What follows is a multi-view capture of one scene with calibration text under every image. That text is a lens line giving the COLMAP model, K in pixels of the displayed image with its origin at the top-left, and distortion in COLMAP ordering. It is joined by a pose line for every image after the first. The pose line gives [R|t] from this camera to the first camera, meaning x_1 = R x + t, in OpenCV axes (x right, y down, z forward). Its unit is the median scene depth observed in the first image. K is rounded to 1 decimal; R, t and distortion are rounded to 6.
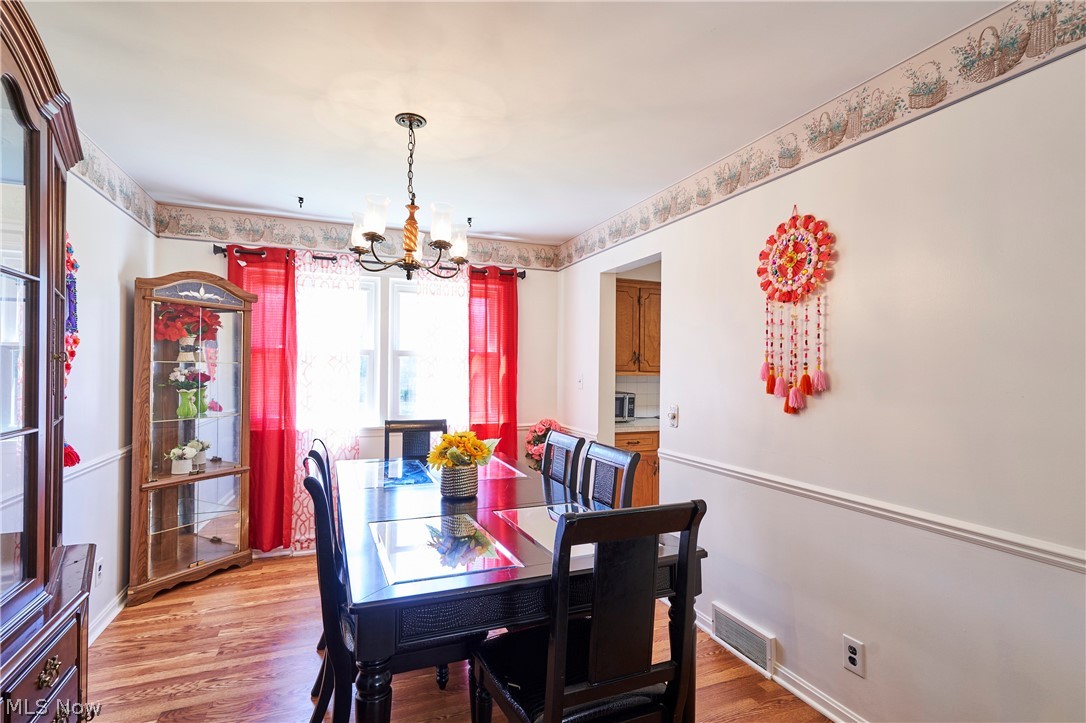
lens RADIAL K [[505.7, 0, 537.3], [0, 505.7, 365.6], [0, 0, 1]] dist [-0.001639, 0.001097]
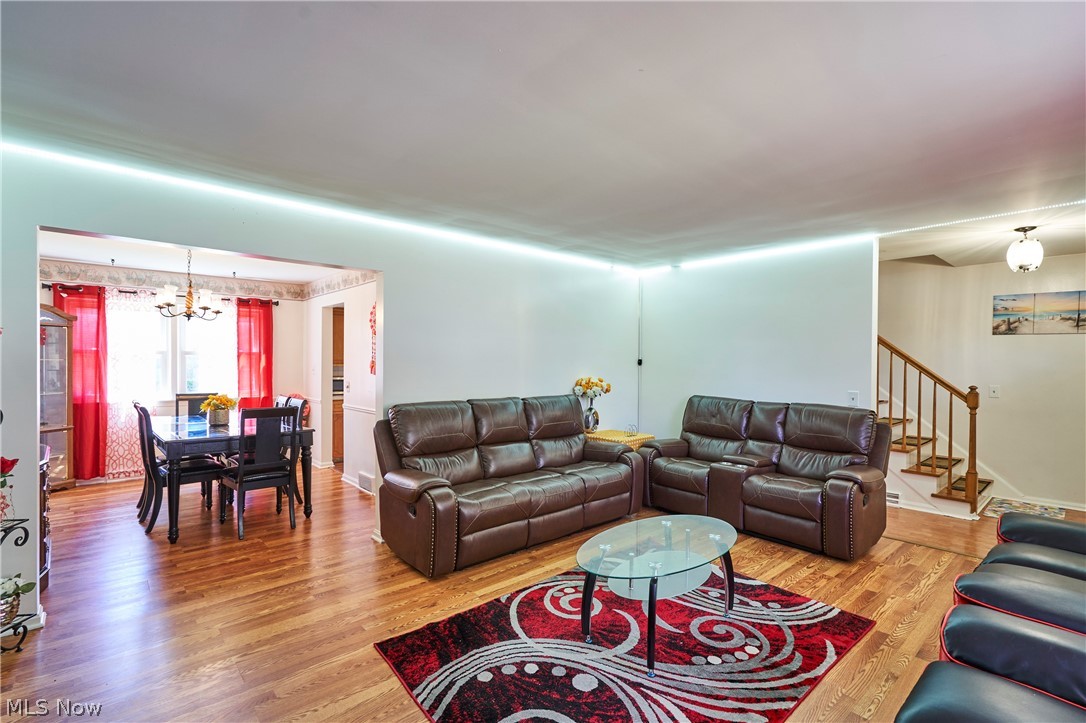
lens RADIAL K [[505.7, 0, 543.3], [0, 505.7, 368.6], [0, 0, 1]] dist [-0.001639, 0.001097]
pose [[0.942770, -0.000987, 0.333442, 0.266635], [-0.012480, 0.999191, 0.038243, -0.053024], [-0.333210, -0.040215, 0.941995, -0.903469]]
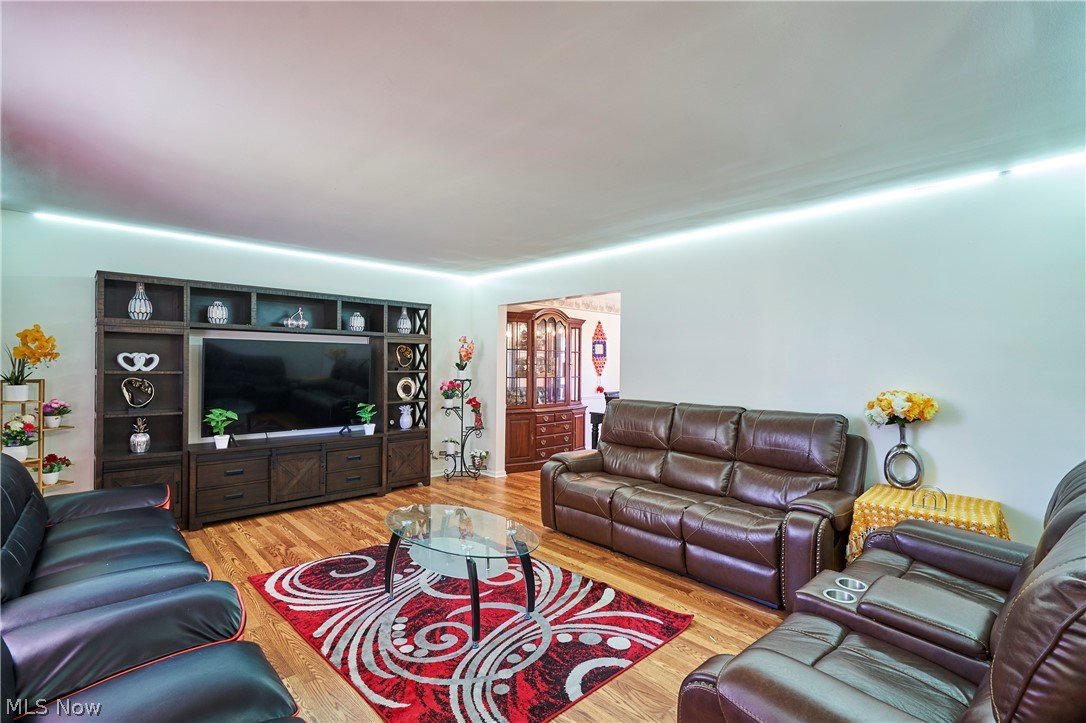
lens RADIAL K [[505.7, 0, 546.3], [0, 505.7, 365.4], [0, 0, 1]] dist [-0.001639, 0.001097]
pose [[0.393604, 0.001252, -0.919279, 1.385633], [0.021346, 0.999717, 0.010502, -0.036436], [0.919032, -0.023757, 0.393466, -0.482785]]
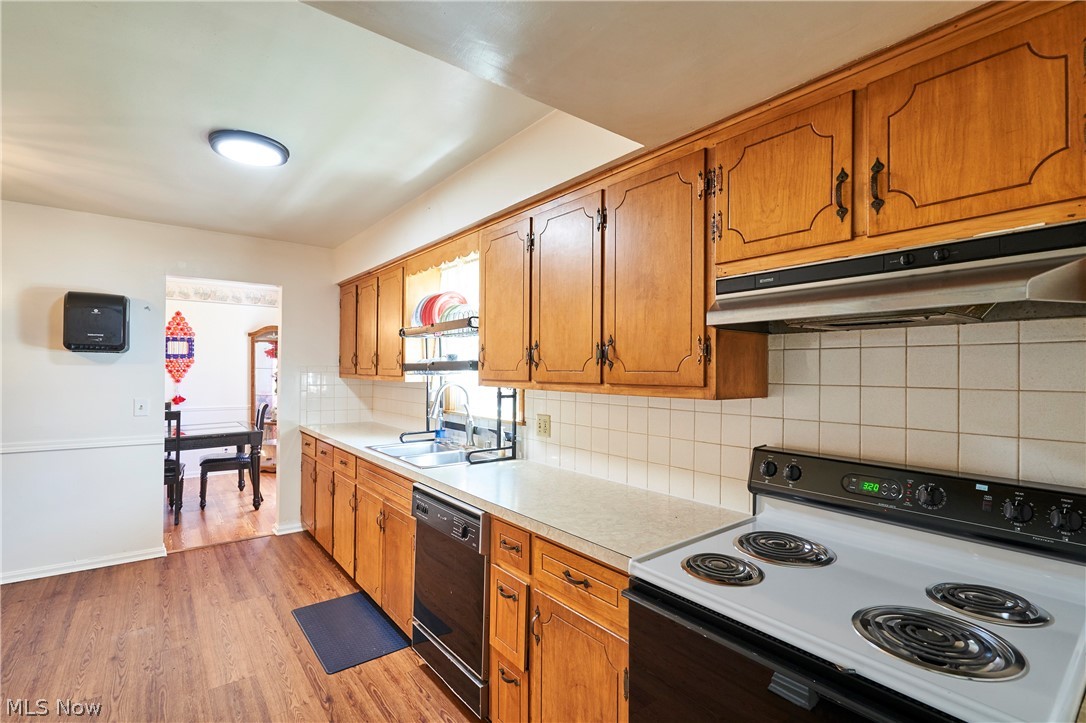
lens RADIAL K [[505.7, 0, 543.6], [0, 505.7, 365.7], [0, 0, 1]] dist [-0.001639, 0.001097]
pose [[0.274439, -0.011739, -0.961533, 1.403555], [0.012419, 0.999885, -0.008663, 0.009130], [0.961524, -0.009564, 0.274553, 1.268176]]
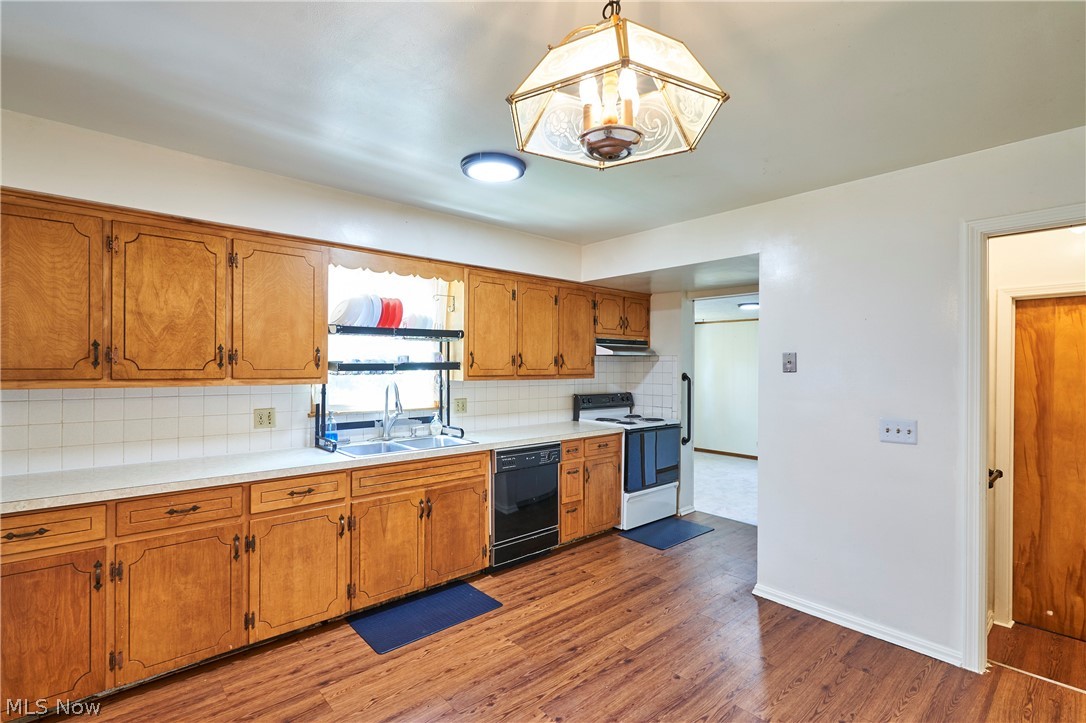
lens RADIAL K [[505.7, 0, 545.5], [0, 505.7, 364.9], [0, 0, 1]] dist [-0.001639, 0.001097]
pose [[0.937522, 0.000738, 0.347924, 0.521363], [-0.009144, 0.999705, 0.022518, -0.023537], [-0.347805, -0.024292, 0.937252, 0.418196]]
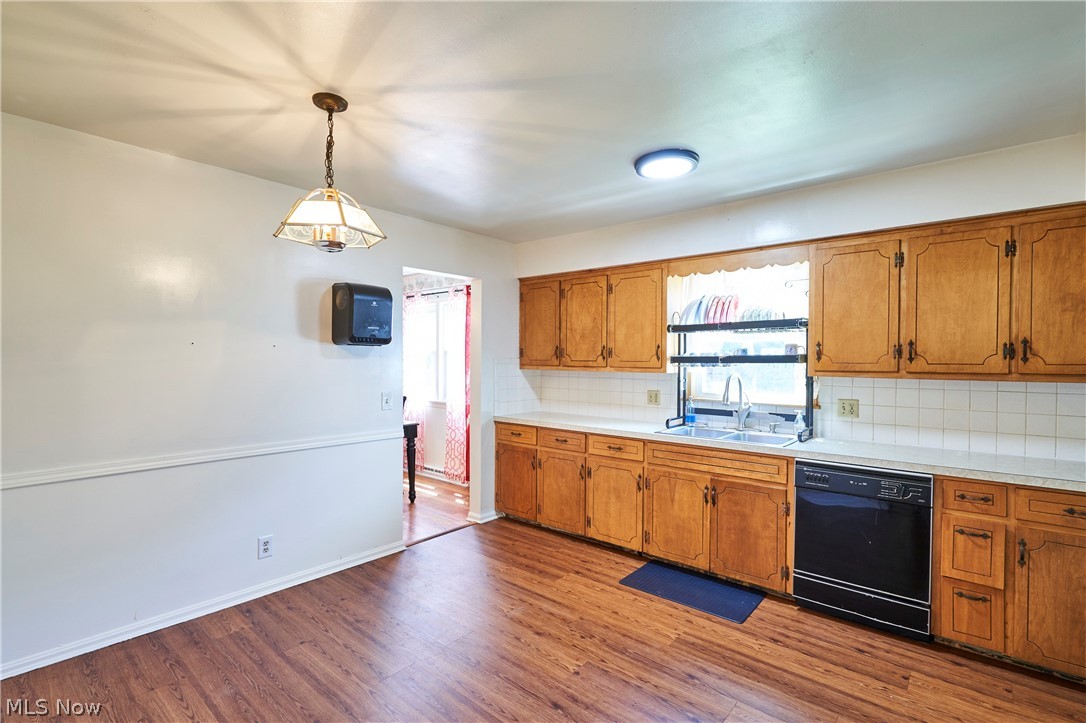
lens RADIAL K [[505.7, 0, 542.5], [0, 505.7, 365.9], [0, 0, 1]] dist [-0.001639, 0.001097]
pose [[0.462074, 0.008407, -0.886802, 1.241025], [0.014975, 0.999739, 0.017281, -0.007616], [0.886715, -0.021265, 0.461827, 0.607773]]
